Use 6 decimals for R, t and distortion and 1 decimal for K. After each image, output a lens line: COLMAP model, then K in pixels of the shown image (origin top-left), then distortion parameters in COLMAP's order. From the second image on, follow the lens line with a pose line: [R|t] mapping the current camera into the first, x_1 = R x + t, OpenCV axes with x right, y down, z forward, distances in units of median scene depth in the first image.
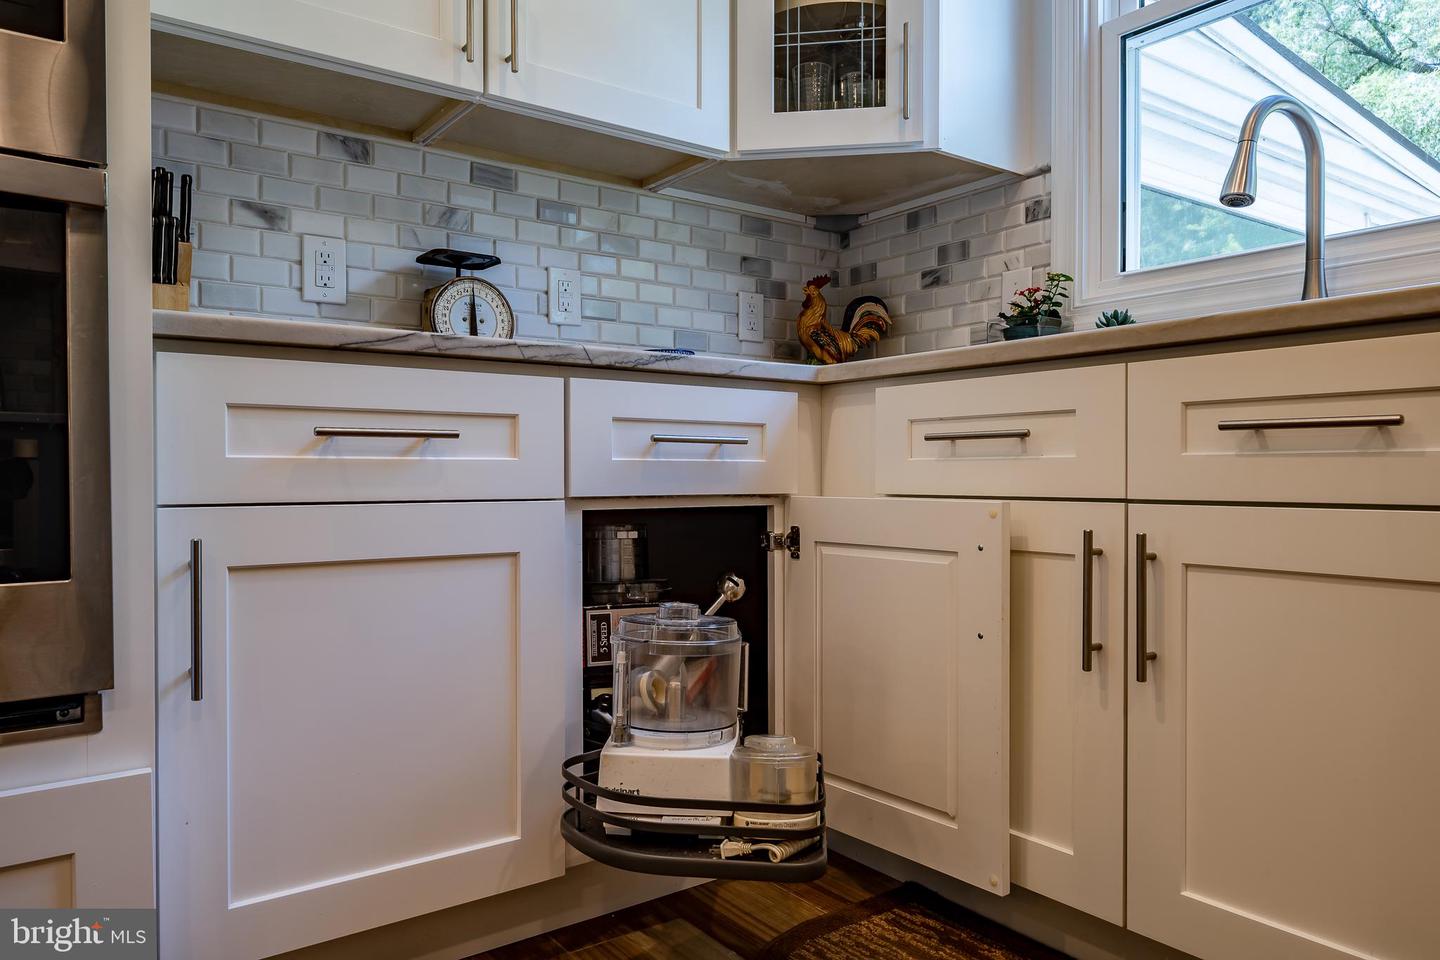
lens RADIAL K [[976.7, 0, 699.2], [0, 976.7, 484.1], [0, 0, 1]] dist [0.000508, -0.003624]
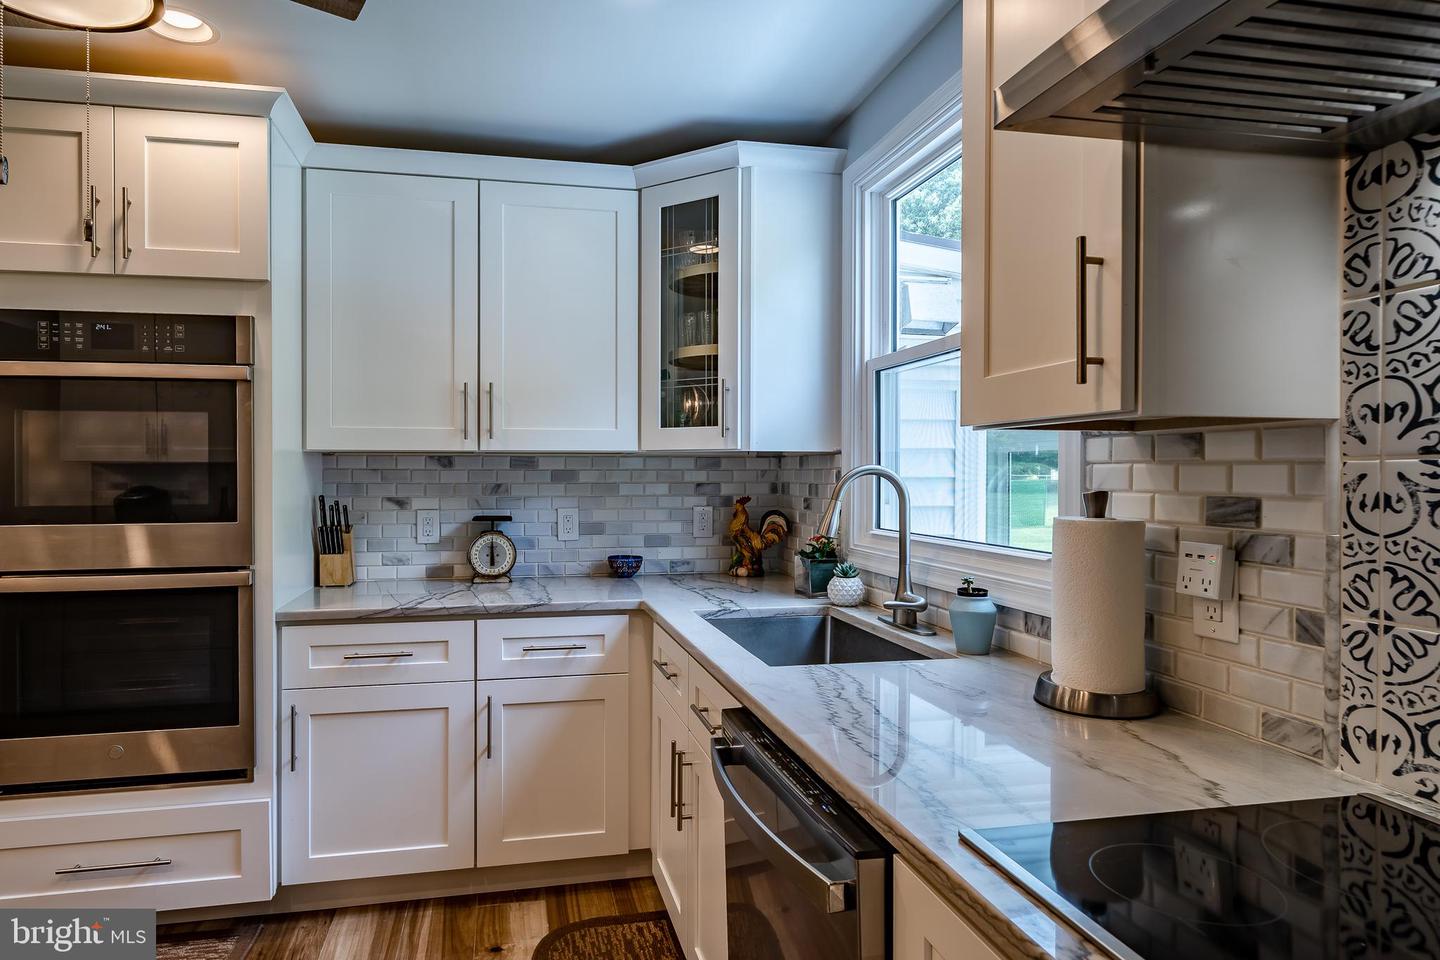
lens RADIAL K [[825.8, 0, 674.3], [0, 825.8, 478.2], [0, 0, 1]] dist [-0.005616, 0.000101]
pose [[0.916085, 0.004421, -0.400959, 0.675232], [-0.007333, 0.999957, -0.005729, -0.290439], [0.400916, 0.008189, 0.916078, -0.287442]]
